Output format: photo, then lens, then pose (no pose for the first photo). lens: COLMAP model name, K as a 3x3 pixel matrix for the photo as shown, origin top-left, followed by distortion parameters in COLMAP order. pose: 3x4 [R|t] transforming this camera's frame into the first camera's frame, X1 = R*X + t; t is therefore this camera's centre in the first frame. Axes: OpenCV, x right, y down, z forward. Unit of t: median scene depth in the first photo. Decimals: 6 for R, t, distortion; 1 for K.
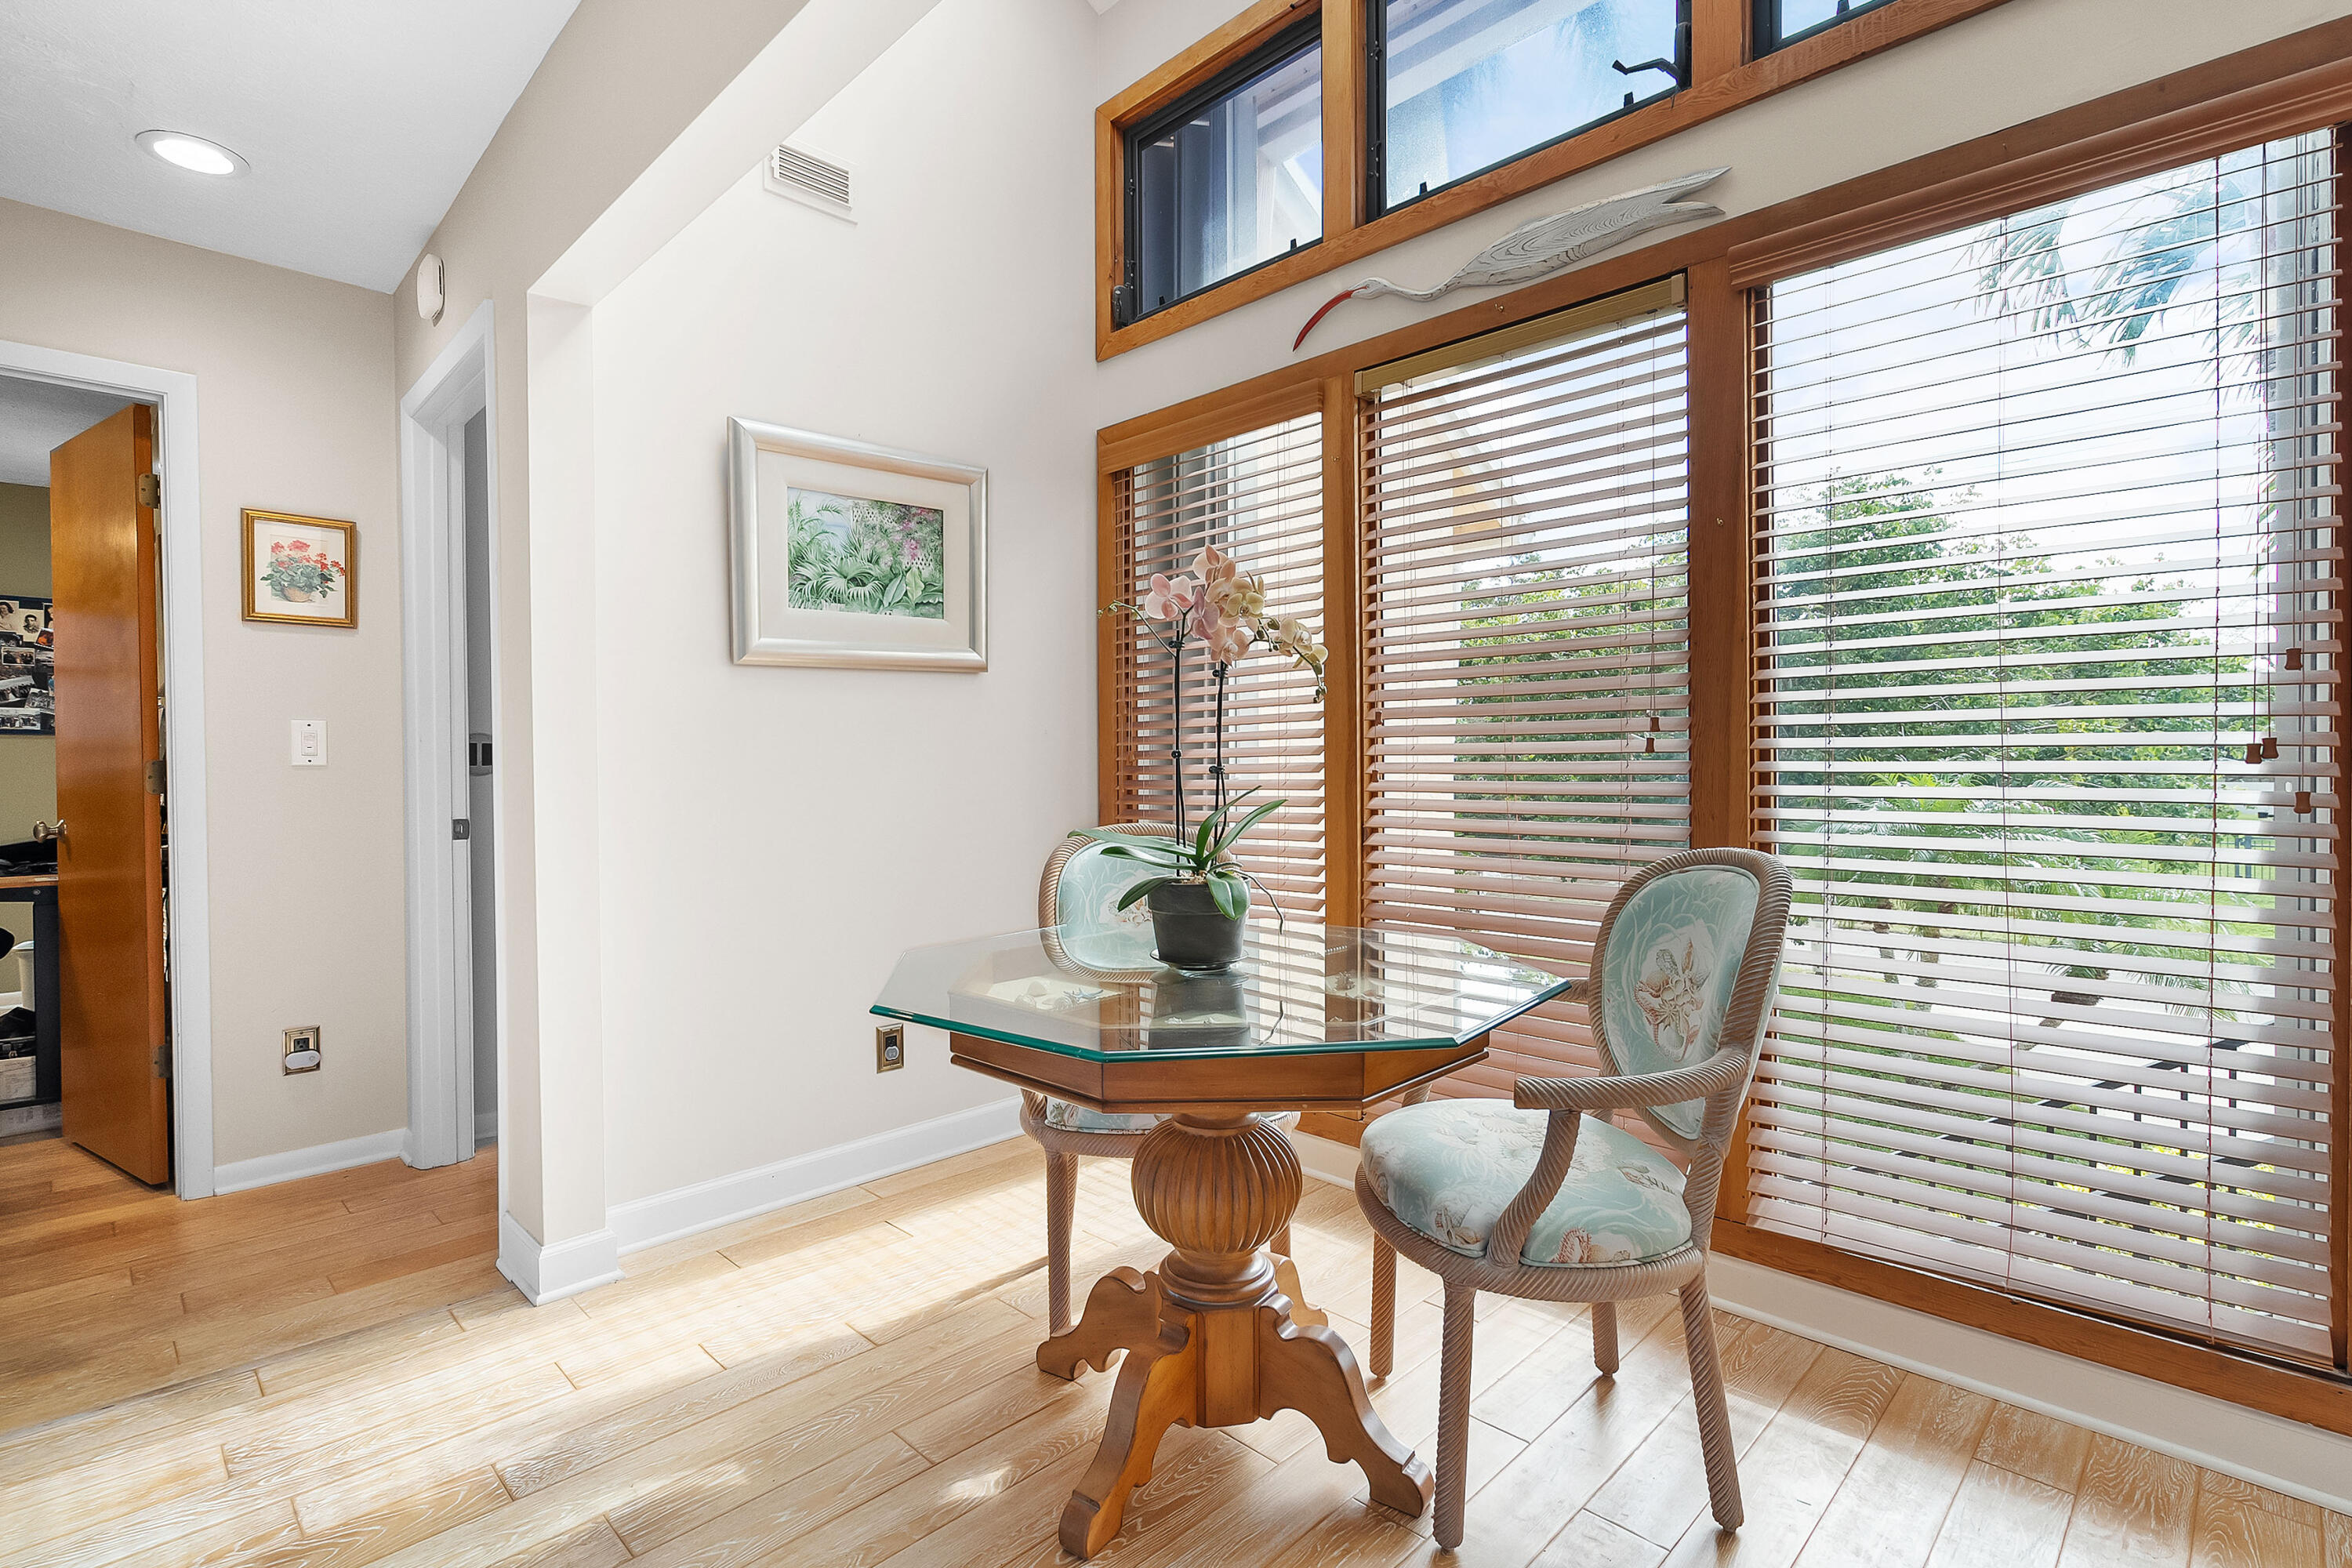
lens RADIAL K [[1105.1, 0, 1169.2], [0, 1105.1, 779.7], [0, 0, 1]] dist [0.002359, 0.000866]
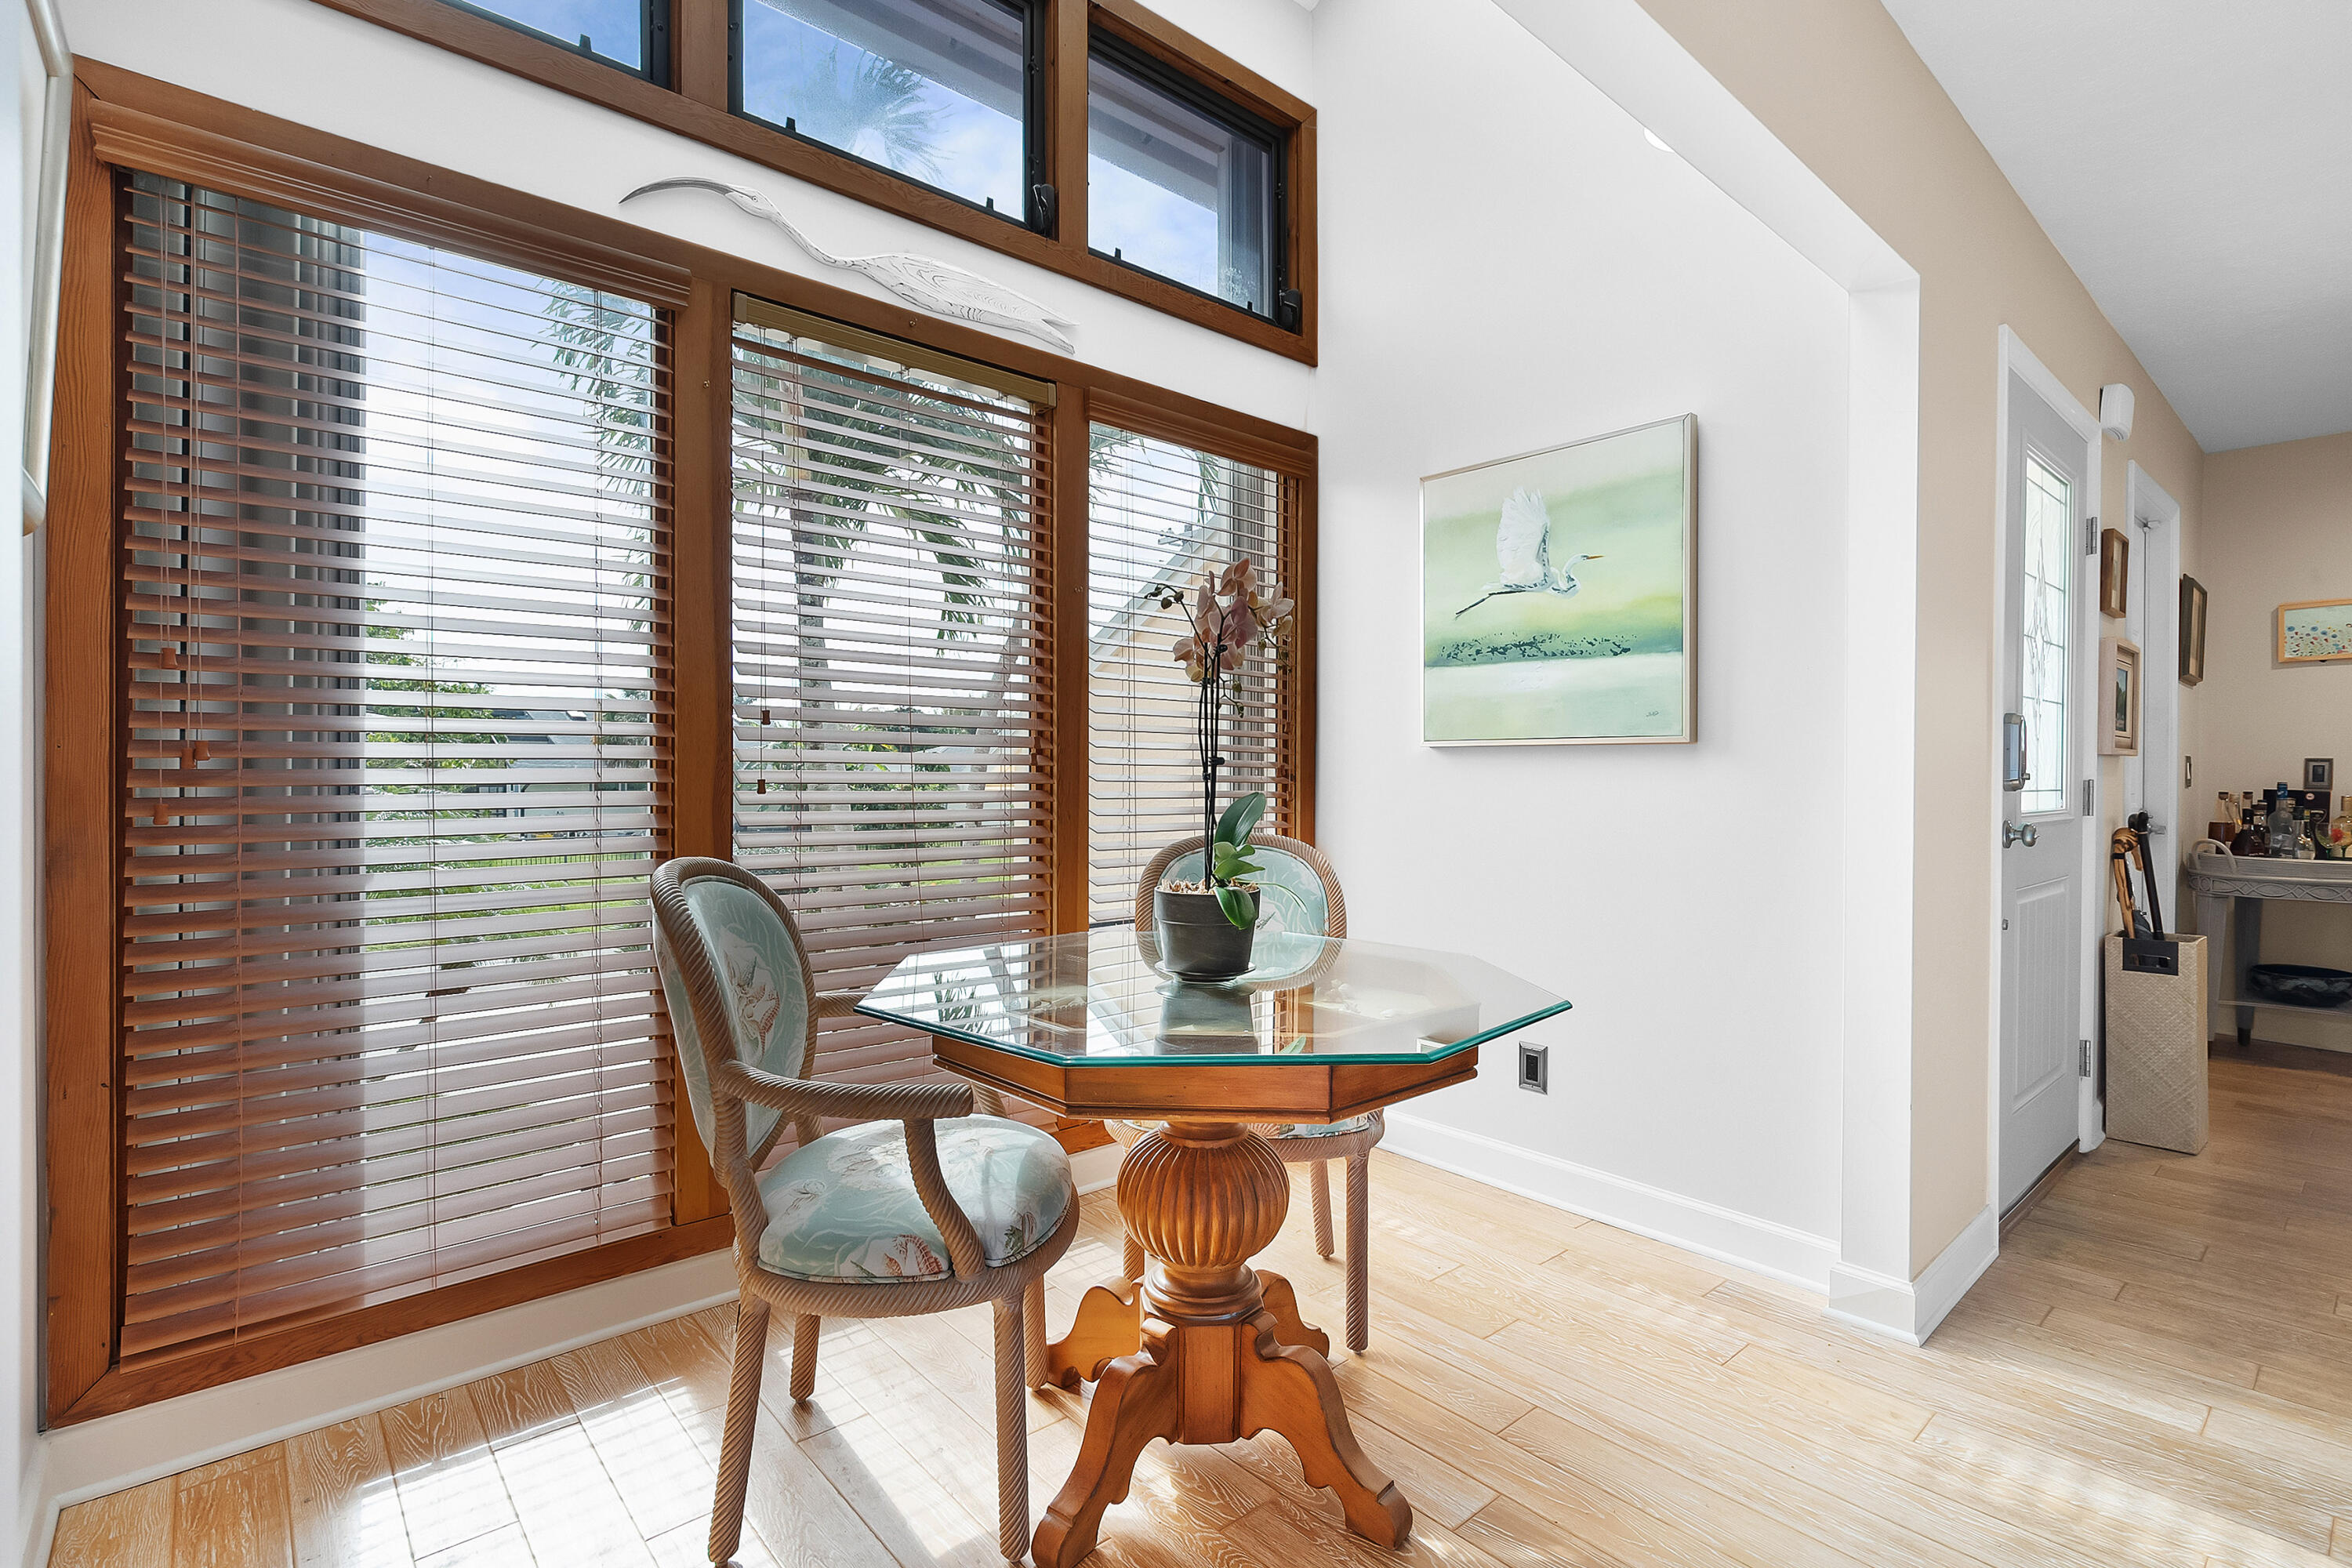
lens RADIAL K [[1105.1, 0, 1169.2], [0, 1105.1, 779.7], [0, 0, 1]] dist [0.002359, 0.000866]
pose [[0.068246, -0.003605, 0.997662, -0.783461], [0.010150, 0.999944, 0.002919, -0.011181], [-0.997617, 0.009927, 0.068279, 0.790862]]
